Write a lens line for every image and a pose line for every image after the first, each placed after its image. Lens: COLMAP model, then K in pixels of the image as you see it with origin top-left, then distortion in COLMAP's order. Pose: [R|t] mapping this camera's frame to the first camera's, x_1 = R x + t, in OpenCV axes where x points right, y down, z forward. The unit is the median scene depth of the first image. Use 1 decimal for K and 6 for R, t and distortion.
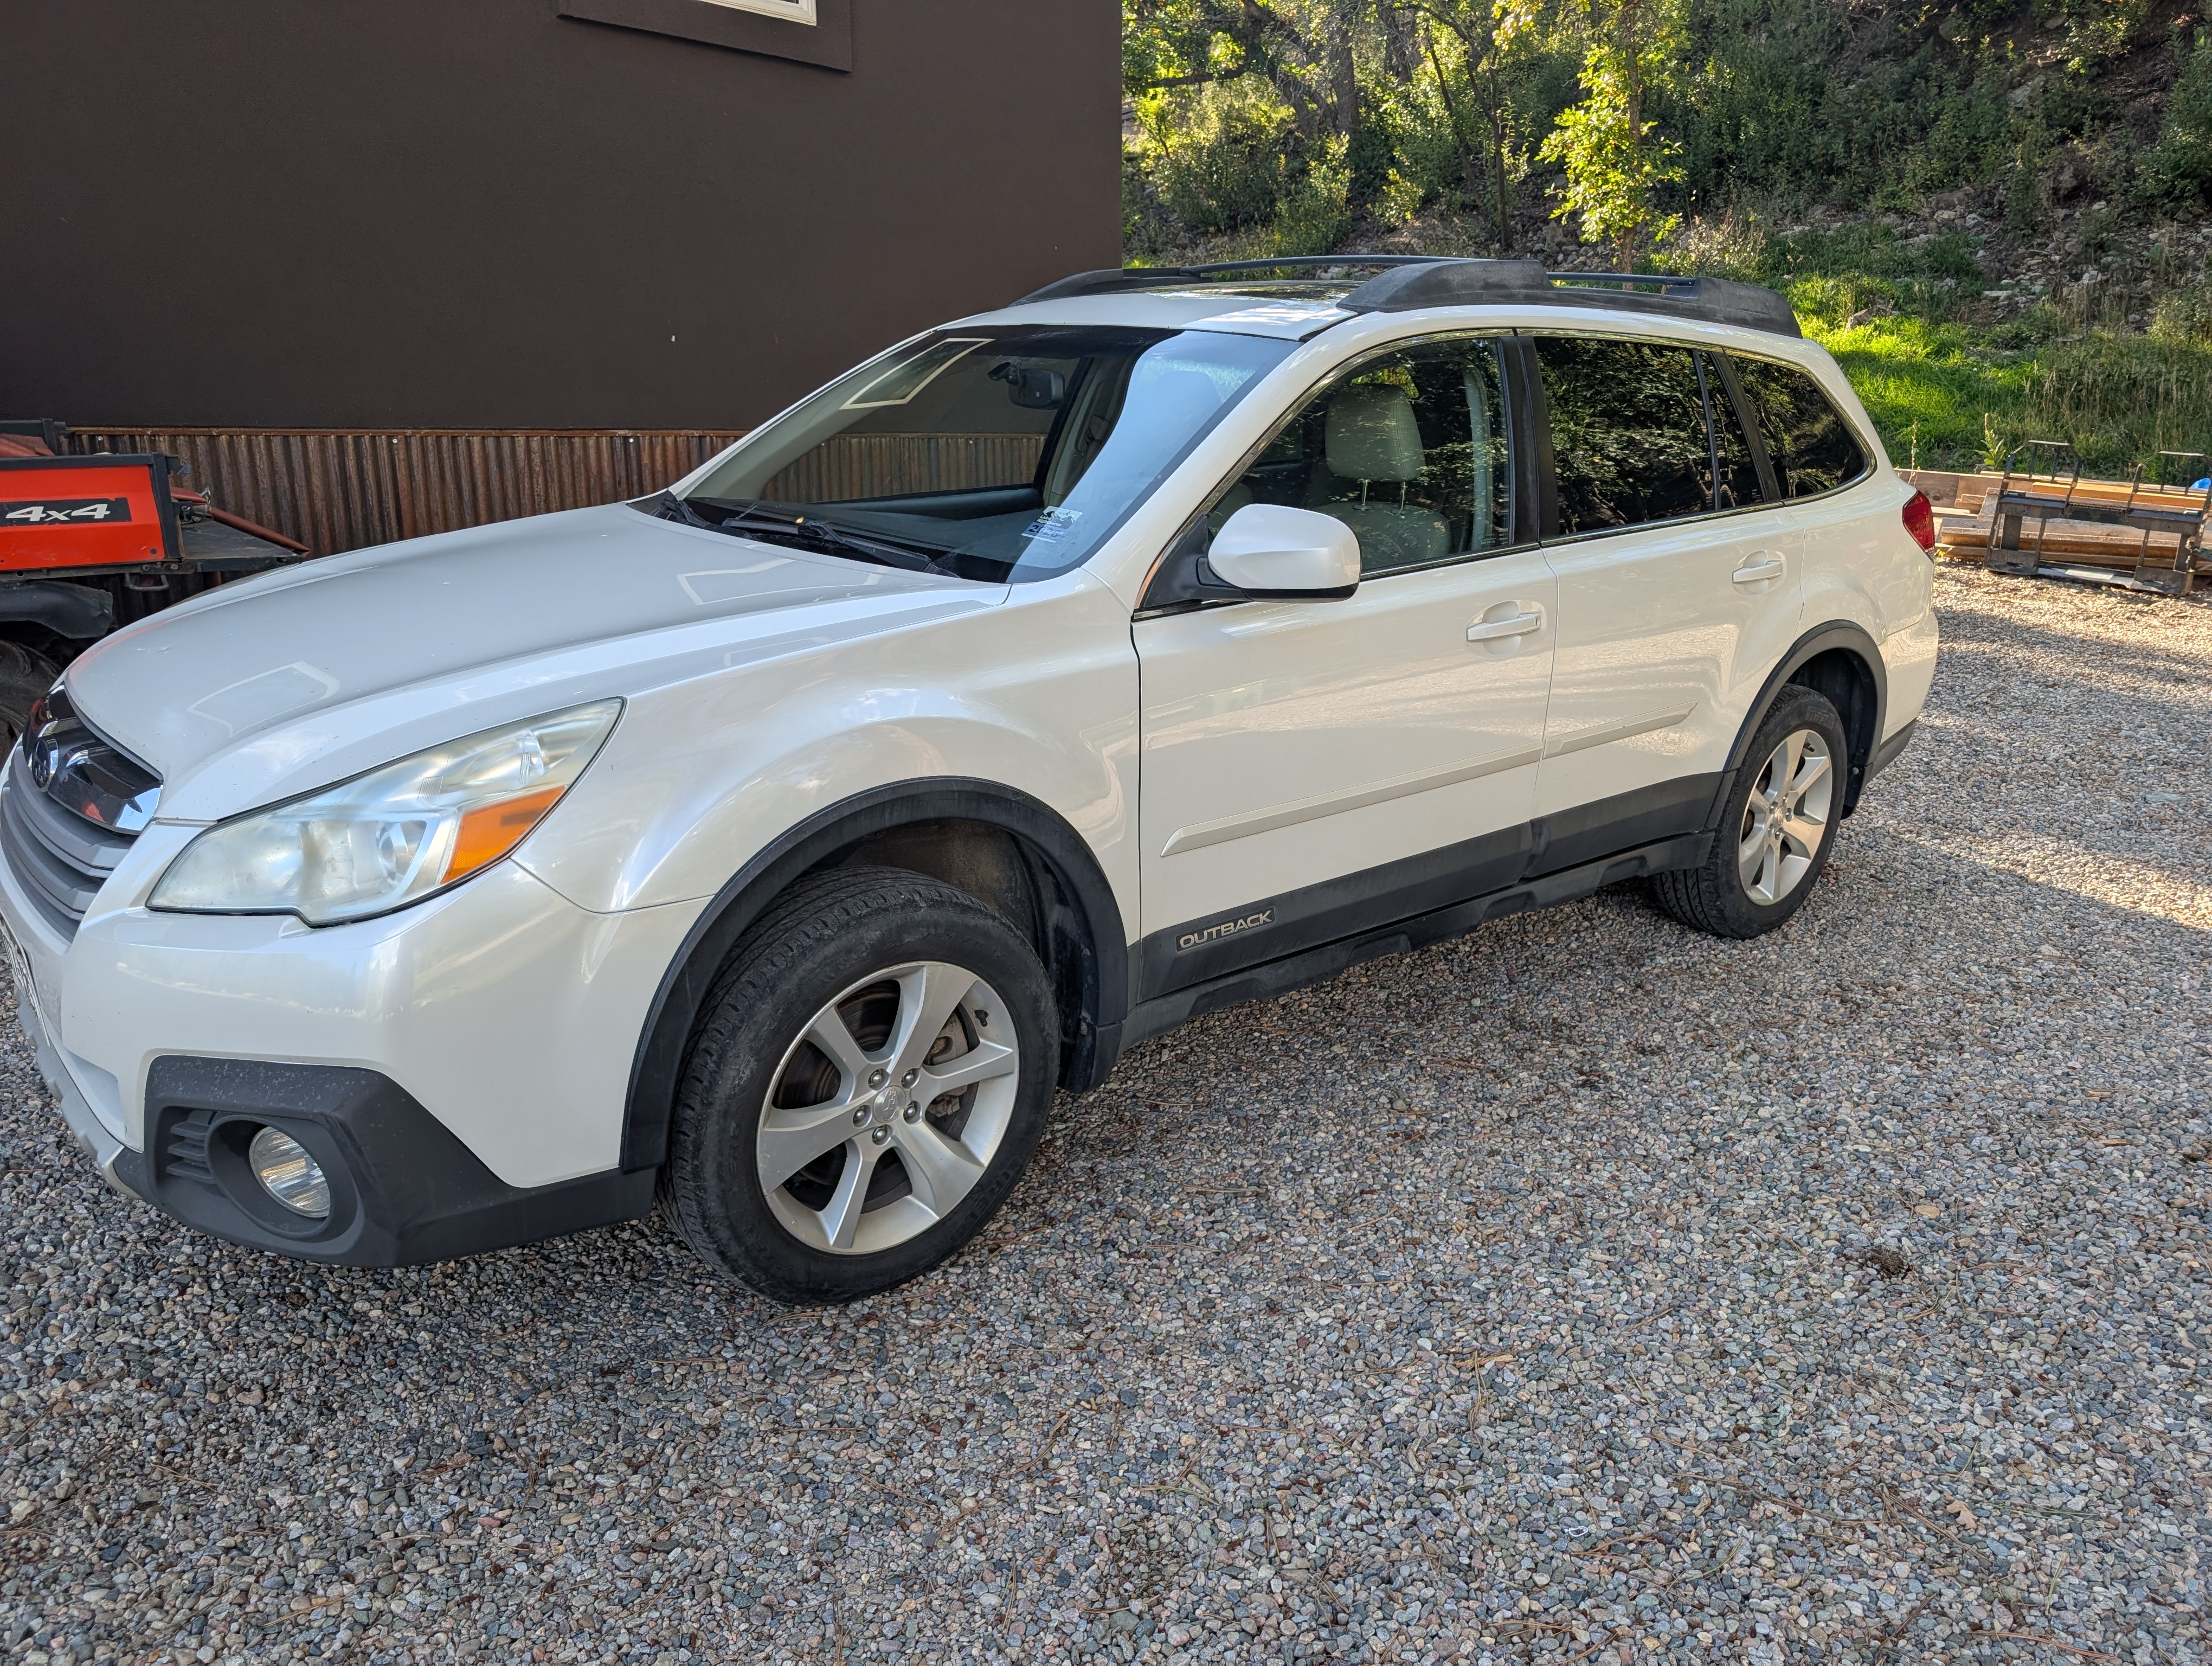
lens RADIAL K [[1600.3, 0, 1097.1], [0, 1600.3, 846.1], [0, 0, 1]] dist [0.000749, -0.000458]
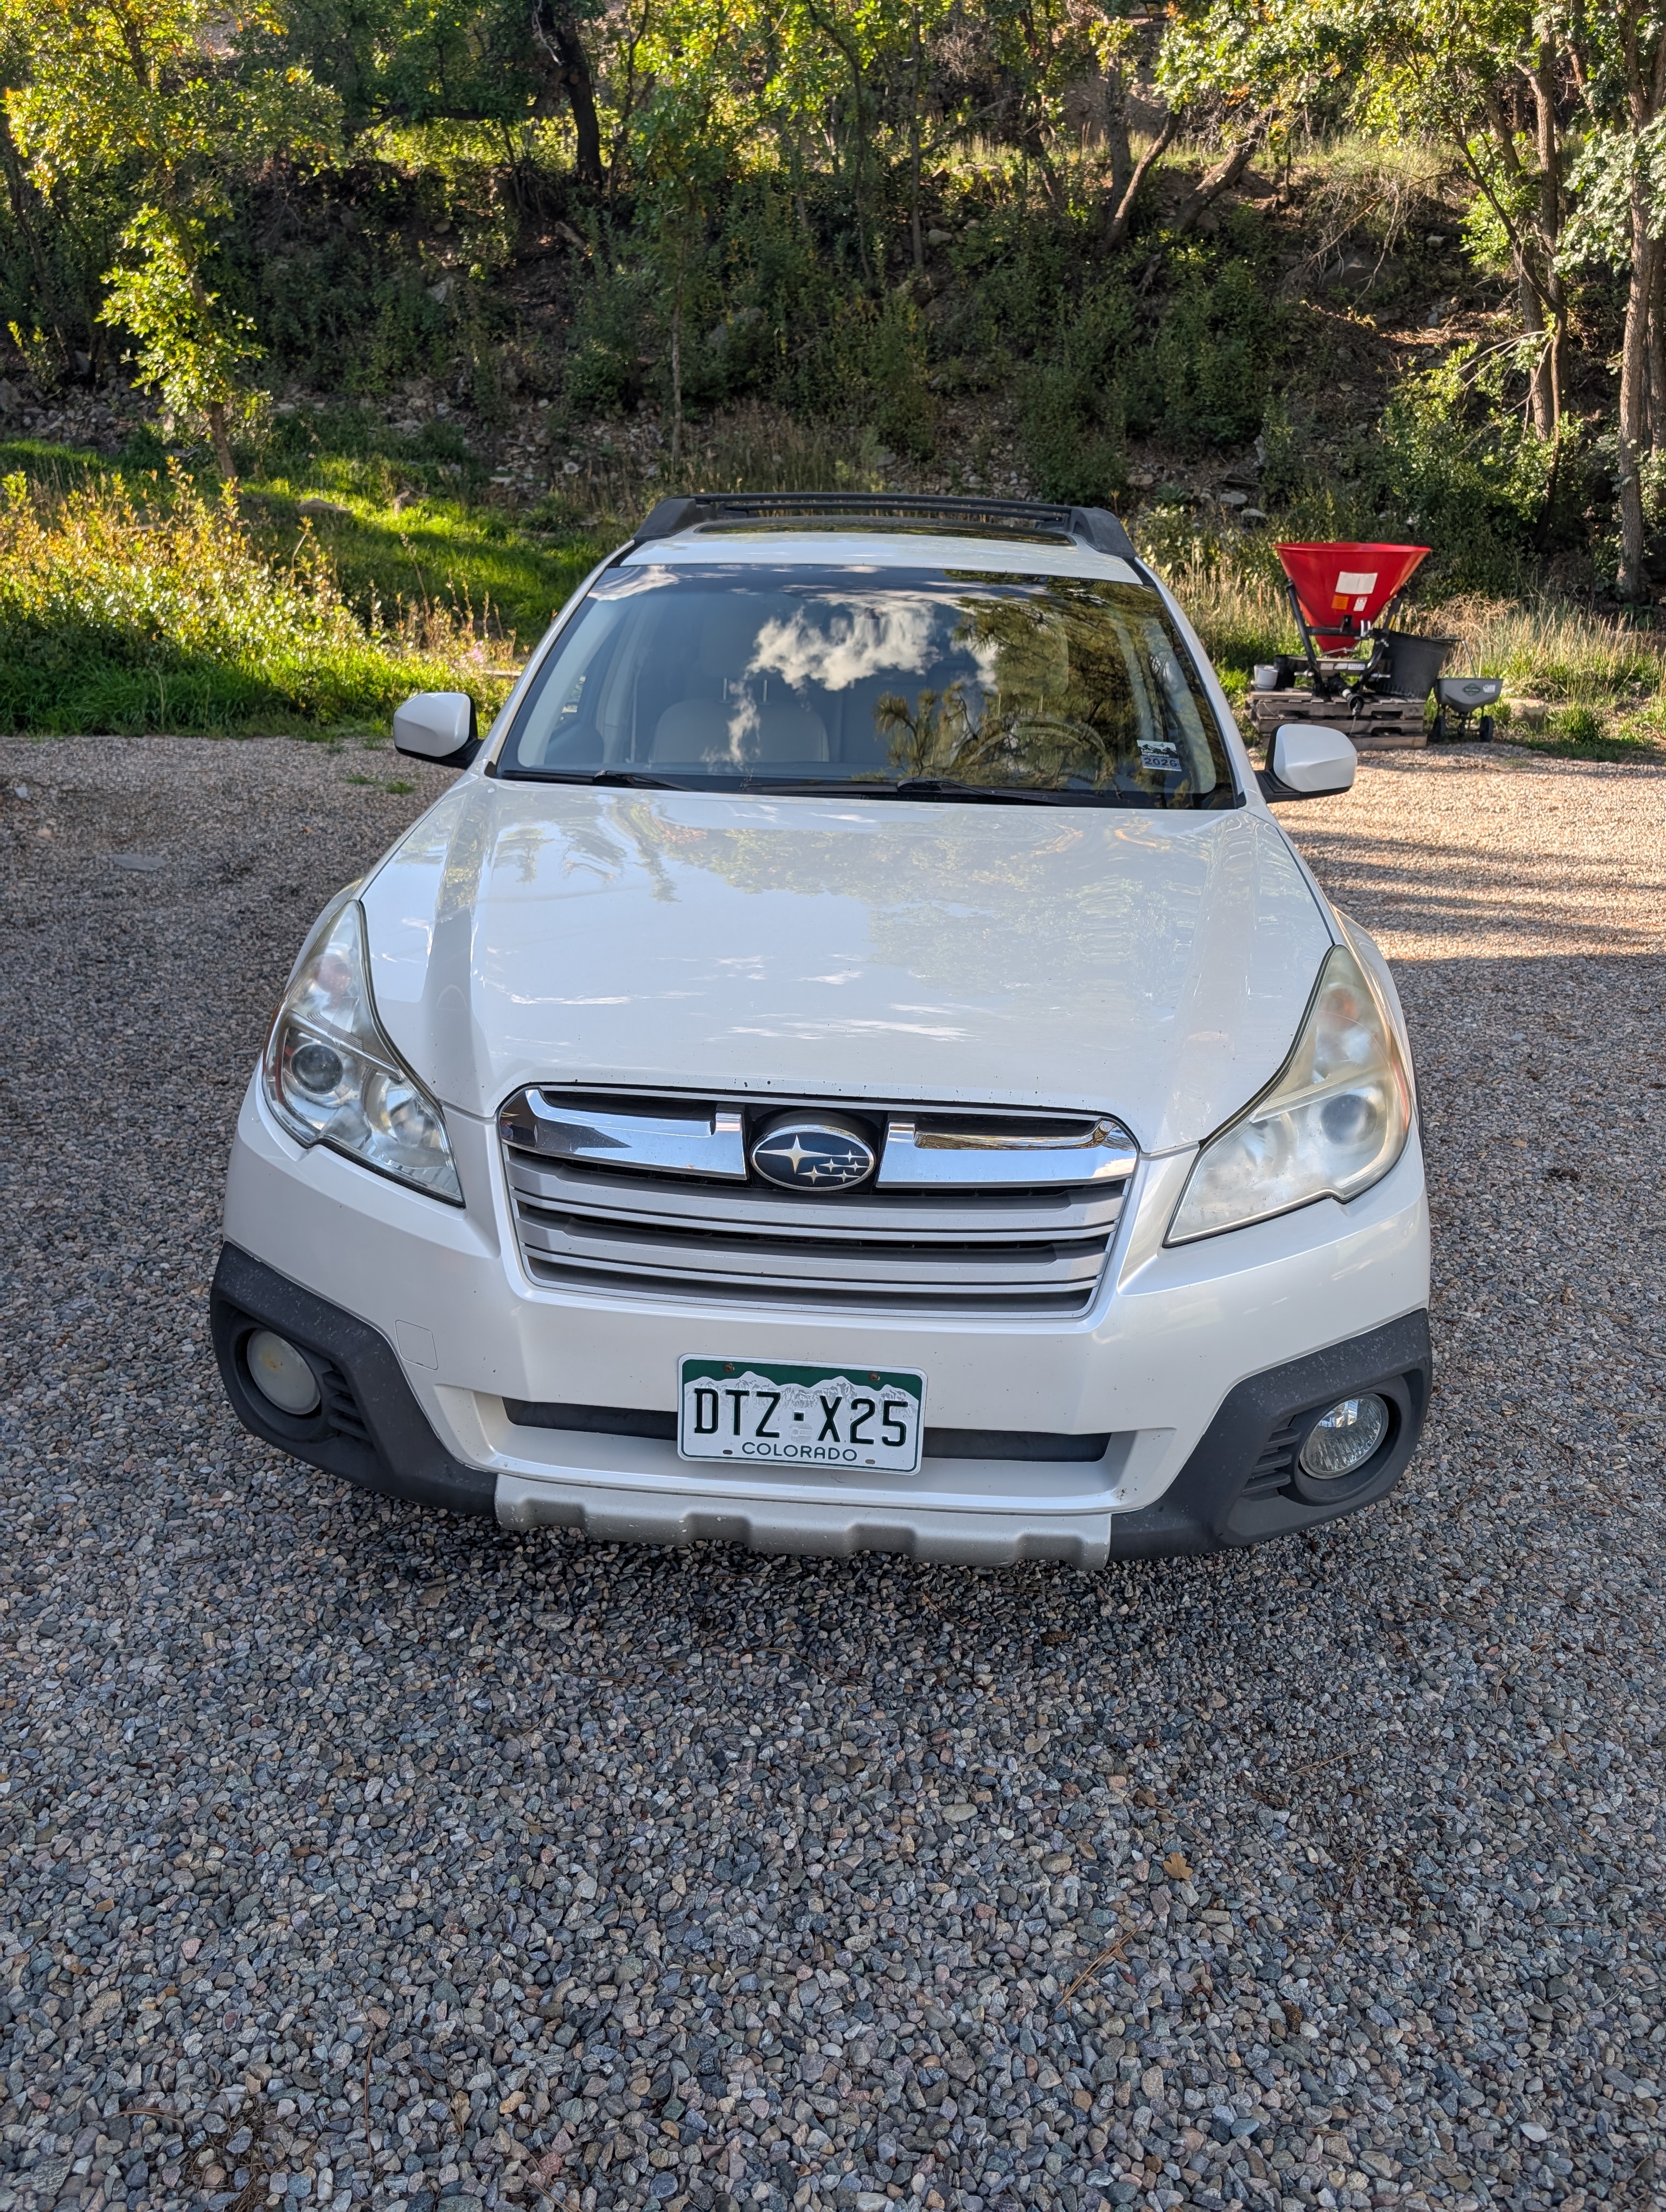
lens RADIAL K [[1600.3, 0, 833.0], [0, 1600.3, 1106.0], [0, 0, 1]] dist [0.000749, -0.000458]
pose [[0.695792, -0.236882, 0.678056, -0.171377], [0.199886, 0.970617, 0.133975, -0.026933], [-0.689868, 0.042315, 0.722697, 0.055997]]
